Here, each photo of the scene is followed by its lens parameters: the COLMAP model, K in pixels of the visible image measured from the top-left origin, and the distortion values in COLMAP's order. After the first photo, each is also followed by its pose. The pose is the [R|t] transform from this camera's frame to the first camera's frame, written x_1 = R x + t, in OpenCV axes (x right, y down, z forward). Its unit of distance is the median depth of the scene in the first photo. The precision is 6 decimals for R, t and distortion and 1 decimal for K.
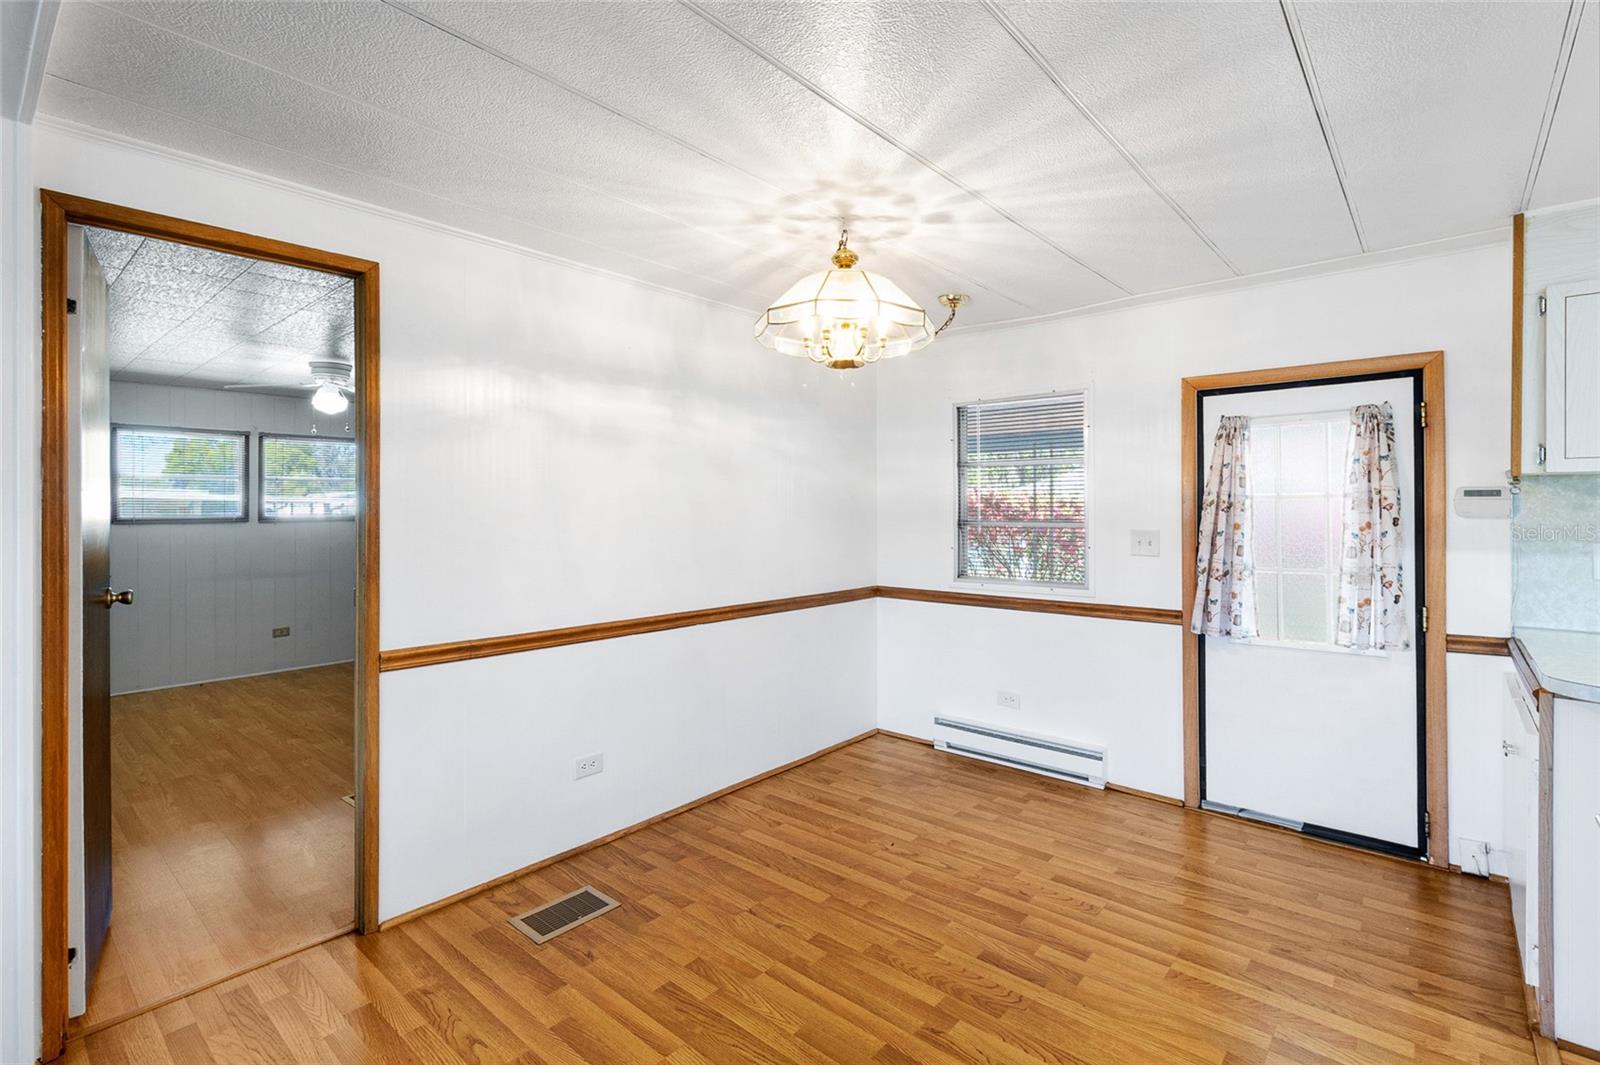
lens RADIAL K [[741.2, 0, 802.9], [0, 741.2, 508.8], [0, 0, 1]] dist [0.000126, 0.000563]
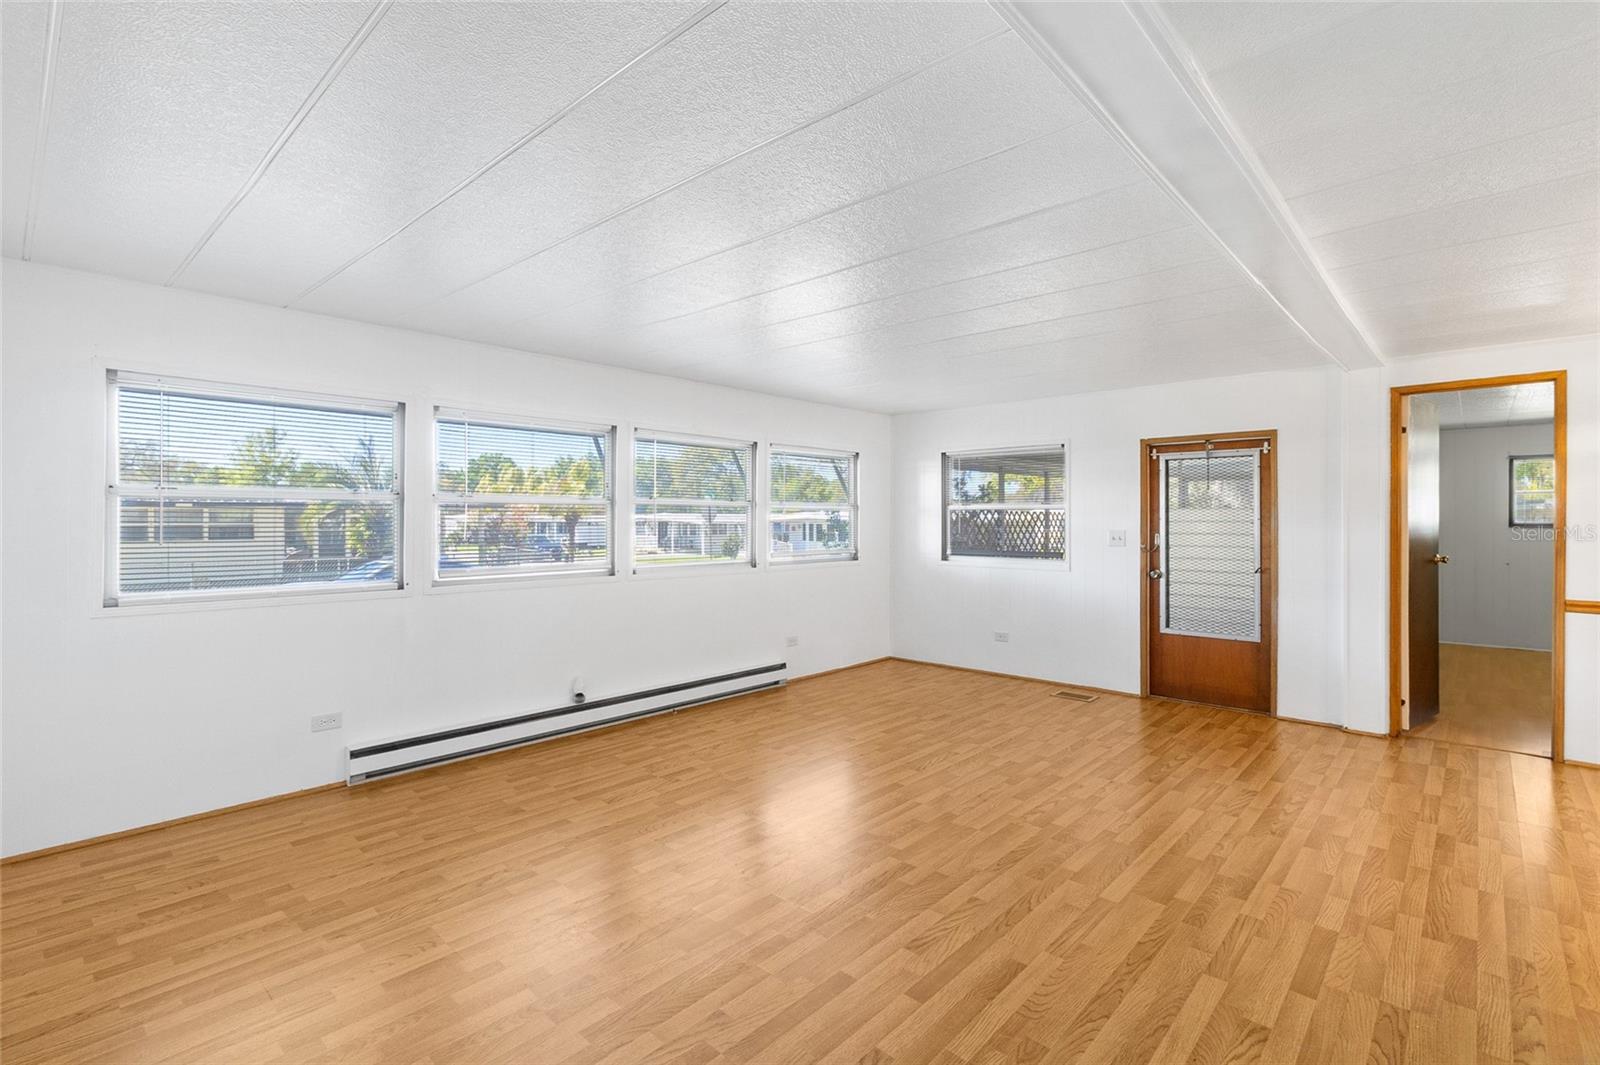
lens RADIAL K [[741.2, 0, 812.6], [0, 741.2, 516.5], [0, 0, 1]] dist [0.000126, 0.000563]
pose [[-0.021175, 0.006339, -0.999756, 0.924416], [-0.006266, 0.999959, 0.006473, 0.001525], [0.999756, 0.006402, -0.021134, -0.546729]]
